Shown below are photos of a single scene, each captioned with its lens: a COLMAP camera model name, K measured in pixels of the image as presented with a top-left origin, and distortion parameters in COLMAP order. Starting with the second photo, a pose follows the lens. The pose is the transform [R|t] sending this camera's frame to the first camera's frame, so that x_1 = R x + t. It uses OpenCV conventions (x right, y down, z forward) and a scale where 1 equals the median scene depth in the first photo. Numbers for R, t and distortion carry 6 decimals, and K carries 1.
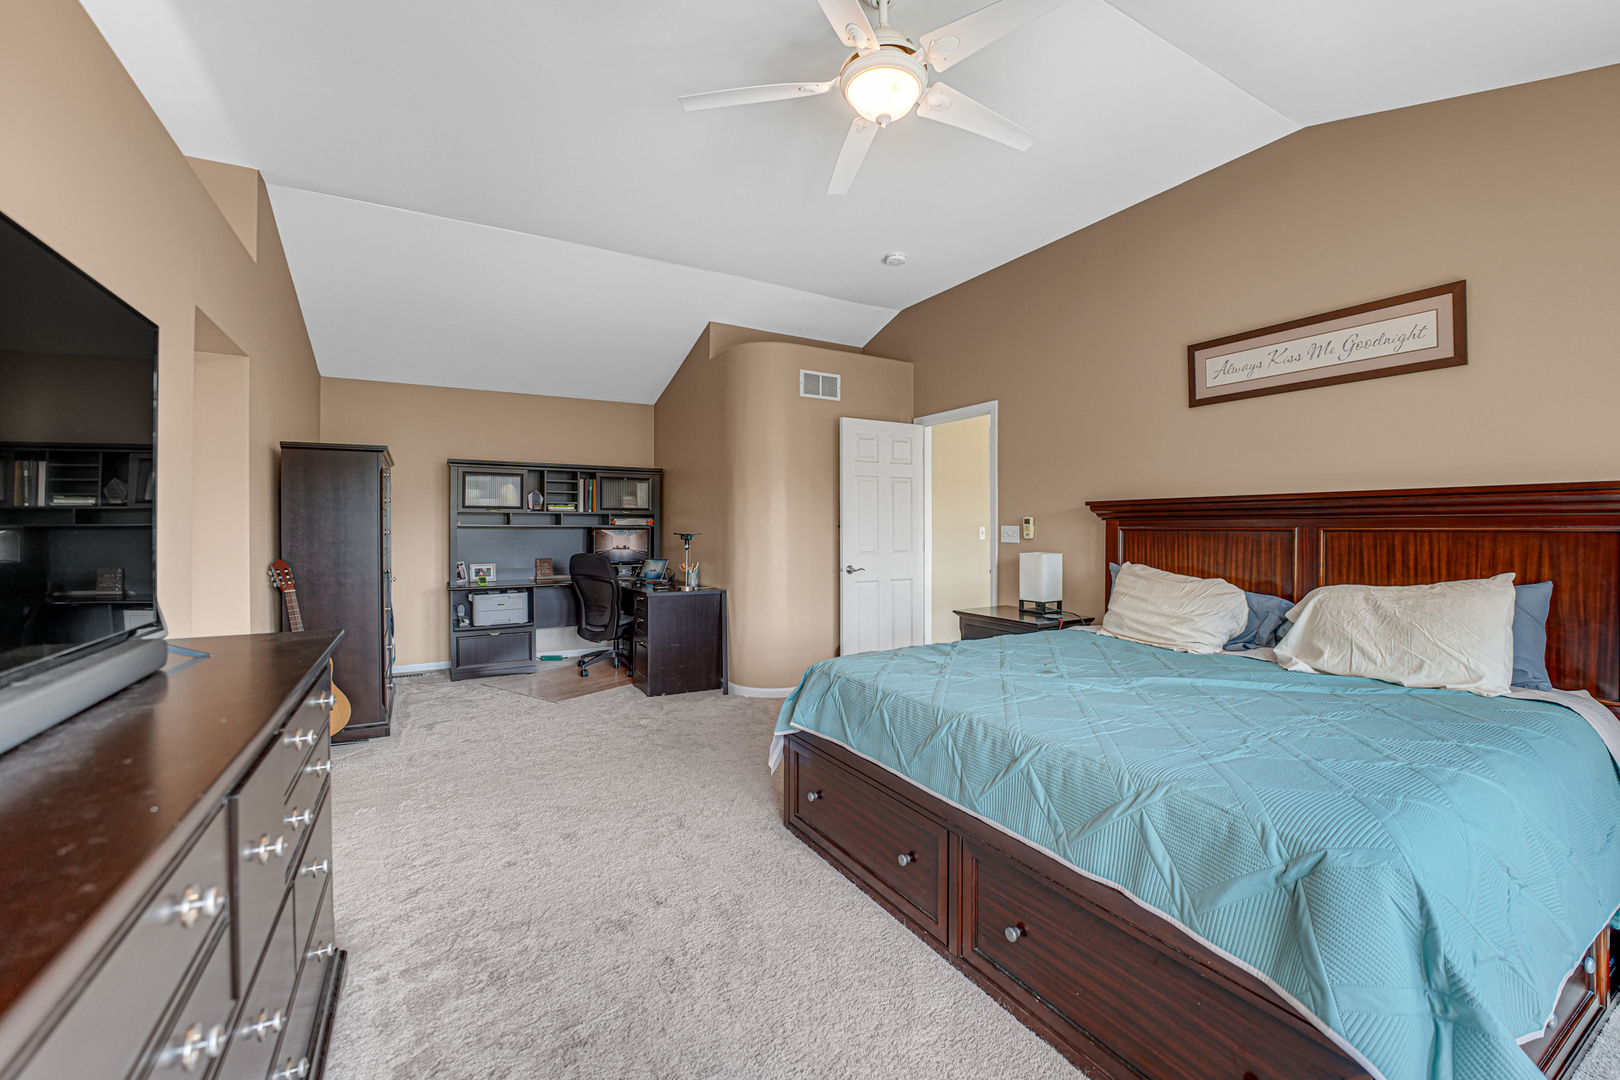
lens RADIAL K [[664.6, 0, 809.3], [0, 664.6, 505.4], [0, 0, 1]] dist [-0.025969, 0.000103]
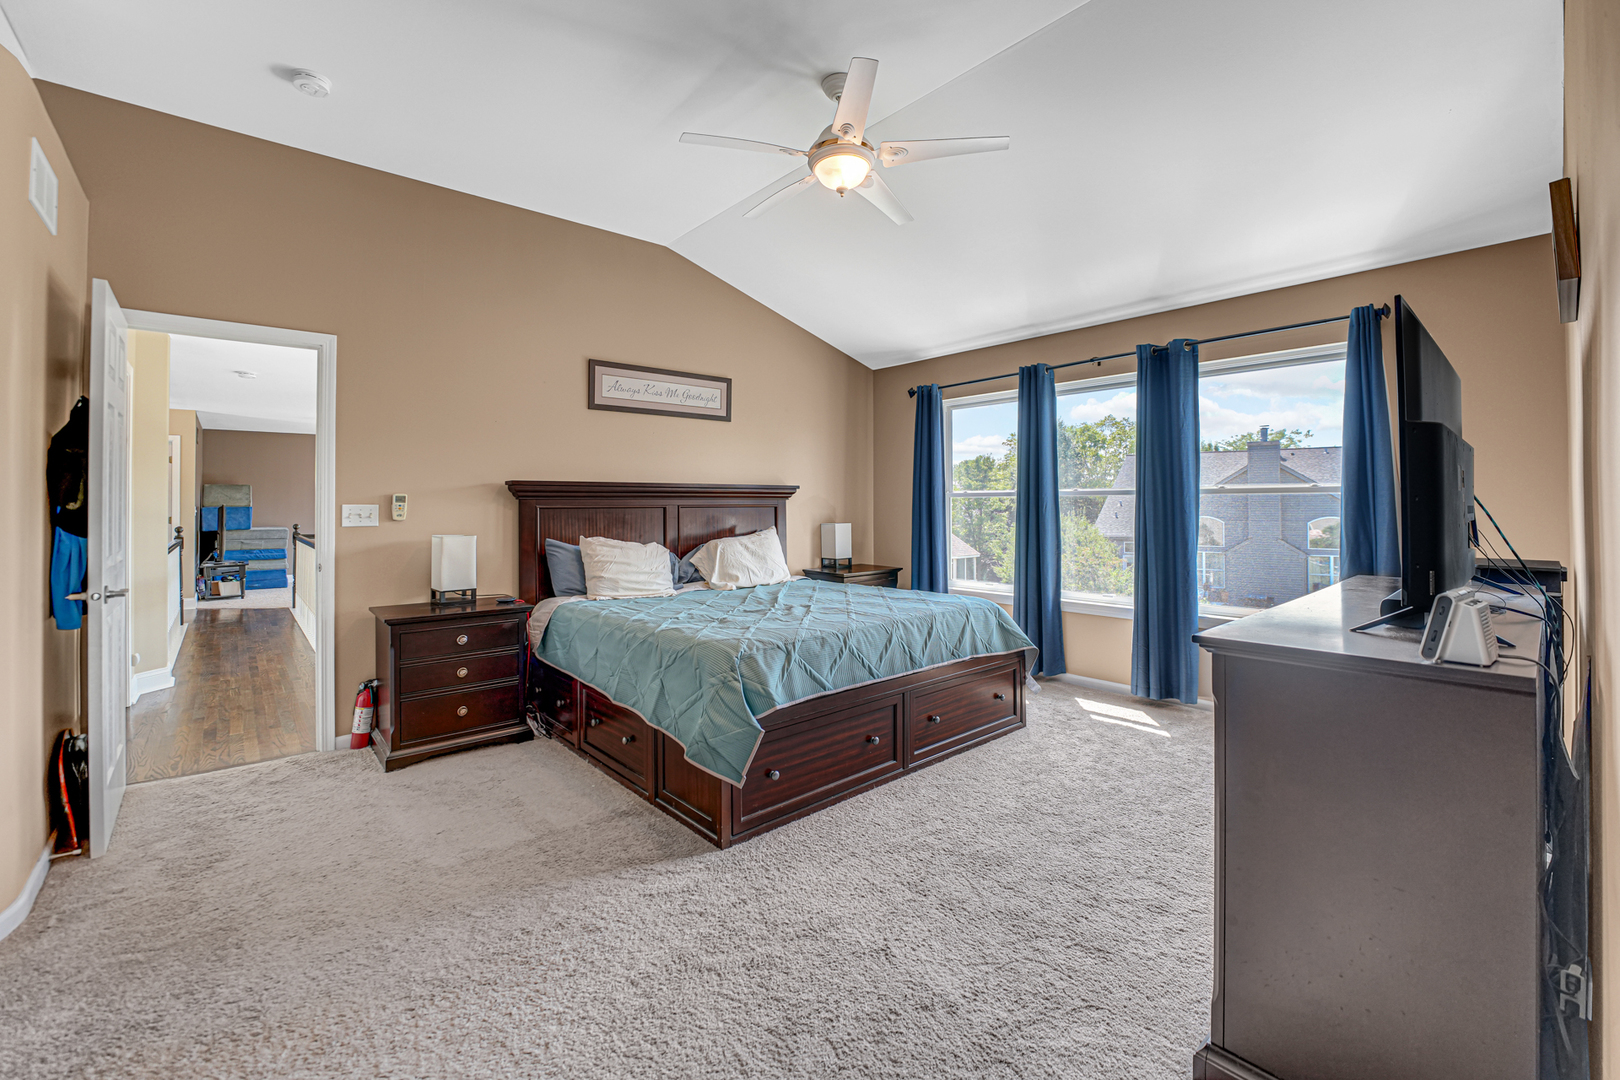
lens RADIAL K [[664.6, 0, 809.3], [0, 664.6, 505.4], [0, 0, 1]] dist [-0.025969, 0.000103]
pose [[-0.177335, -0.019052, 0.983966, -0.815957], [-0.040455, 0.999109, 0.012054, 0.001049], [-0.983319, -0.037669, -0.177948, 0.898825]]
